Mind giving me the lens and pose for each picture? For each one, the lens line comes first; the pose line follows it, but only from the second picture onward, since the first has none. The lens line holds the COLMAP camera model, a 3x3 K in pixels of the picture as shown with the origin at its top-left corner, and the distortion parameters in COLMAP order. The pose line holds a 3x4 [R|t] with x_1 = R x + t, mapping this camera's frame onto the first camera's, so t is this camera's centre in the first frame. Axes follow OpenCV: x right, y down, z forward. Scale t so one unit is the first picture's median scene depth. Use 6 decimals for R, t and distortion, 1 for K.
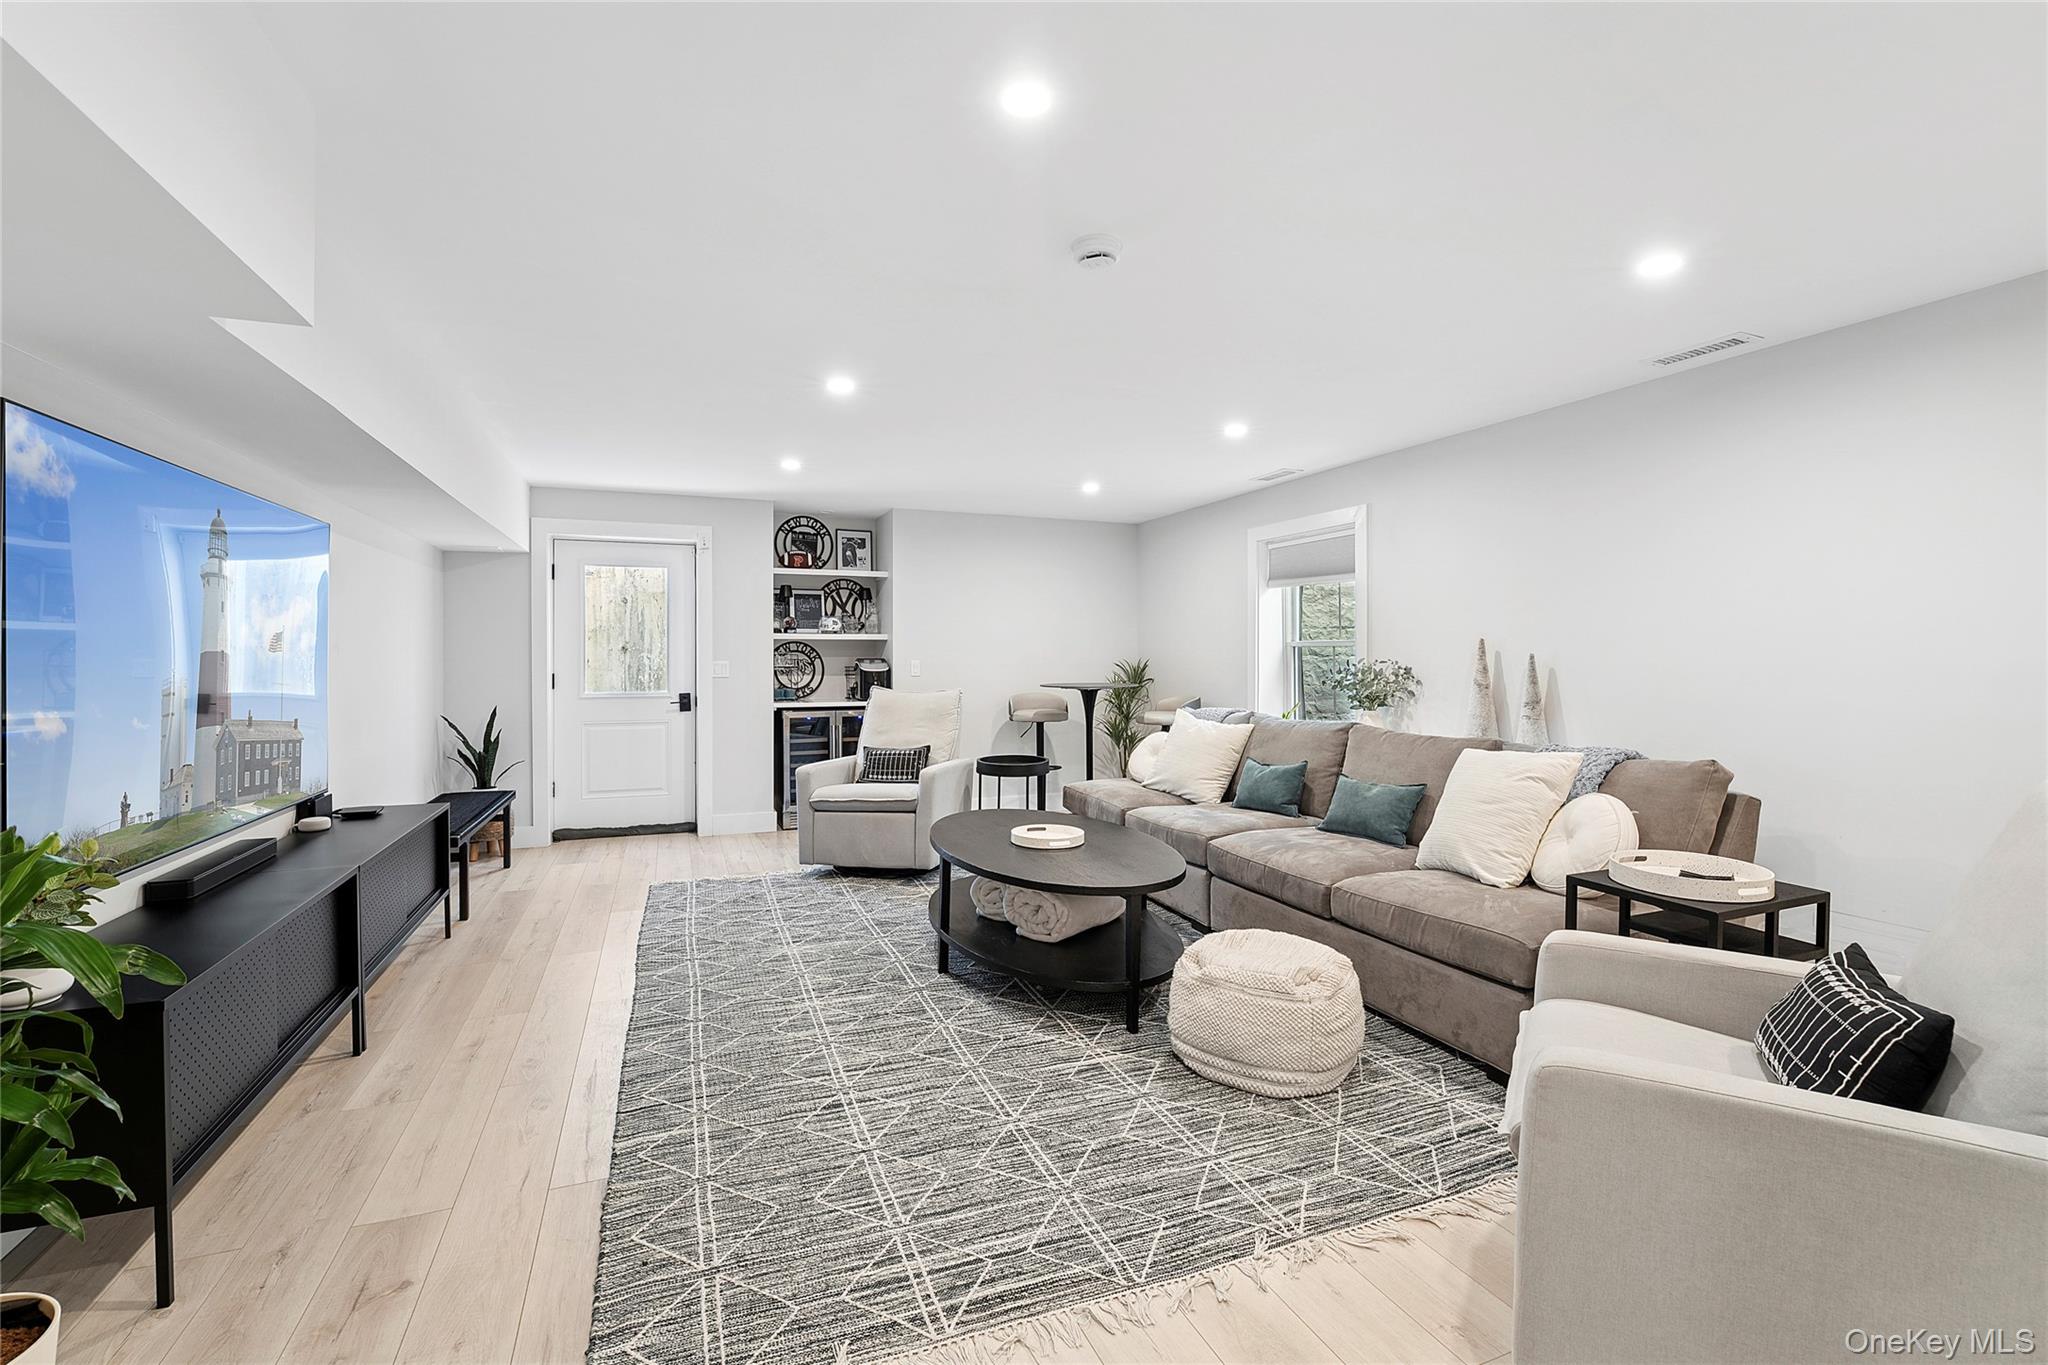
lens RADIAL K [[886.2, 0, 1027.3], [0, 886.2, 673.3], [0, 0, 1]] dist [0.000620, -0.000014]
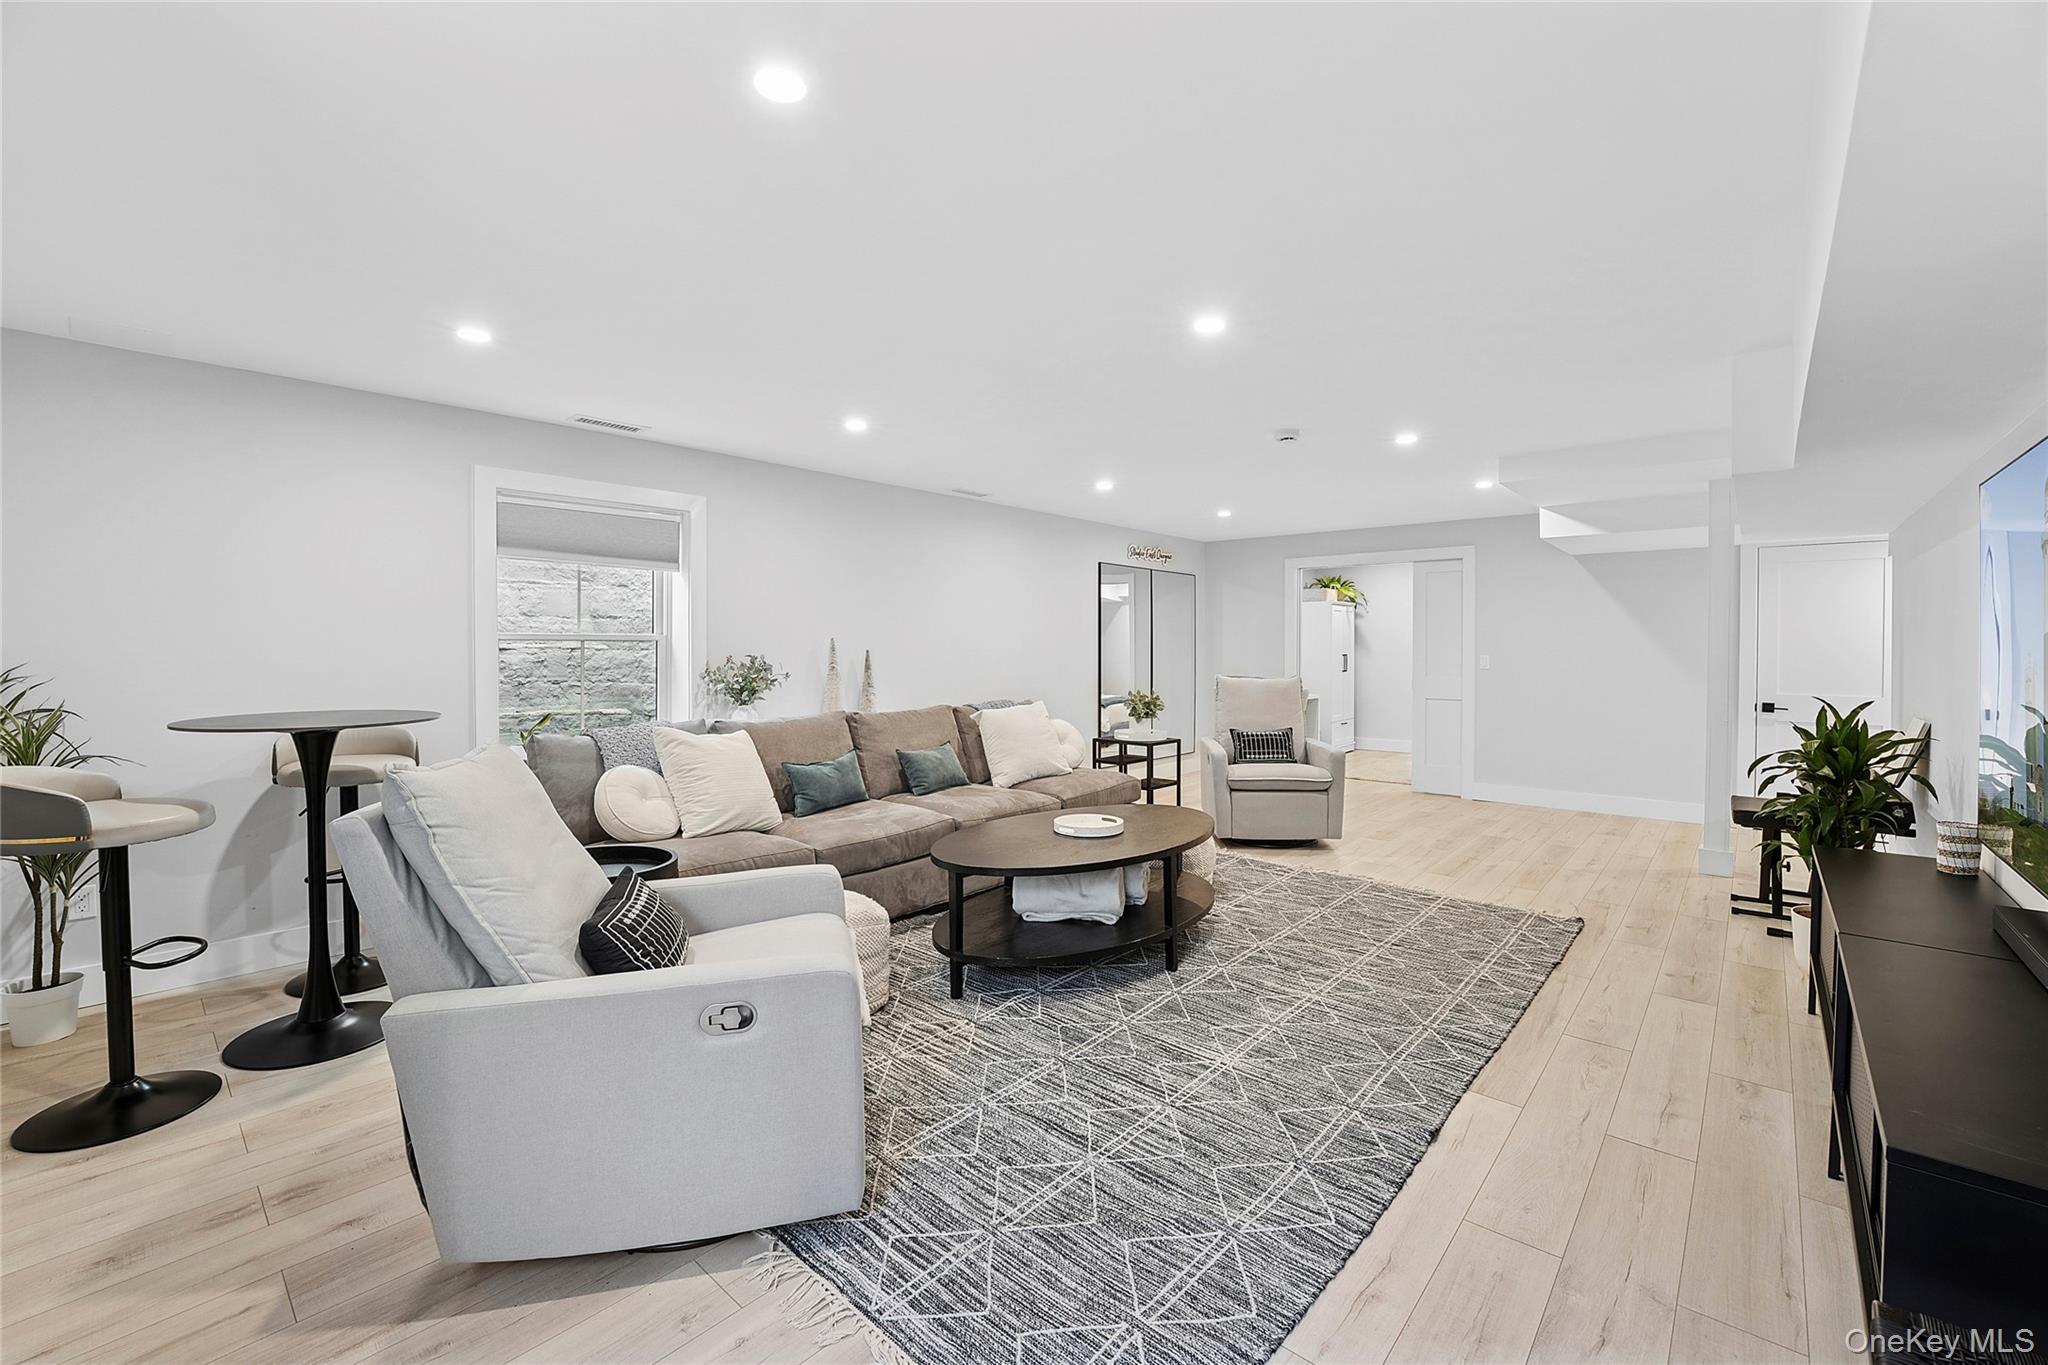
lens RADIAL K [[829.4, 0, 1031.6], [0, 829.4, 672.1], [0, 0, 1]] dist [-0.000911, -0.000248]
pose [[-0.443178, -0.028461, 0.895982, -0.937914], [0.014345, 0.999143, 0.038834, -0.045235], [-0.896319, 0.030063, -0.442390, 1.687325]]
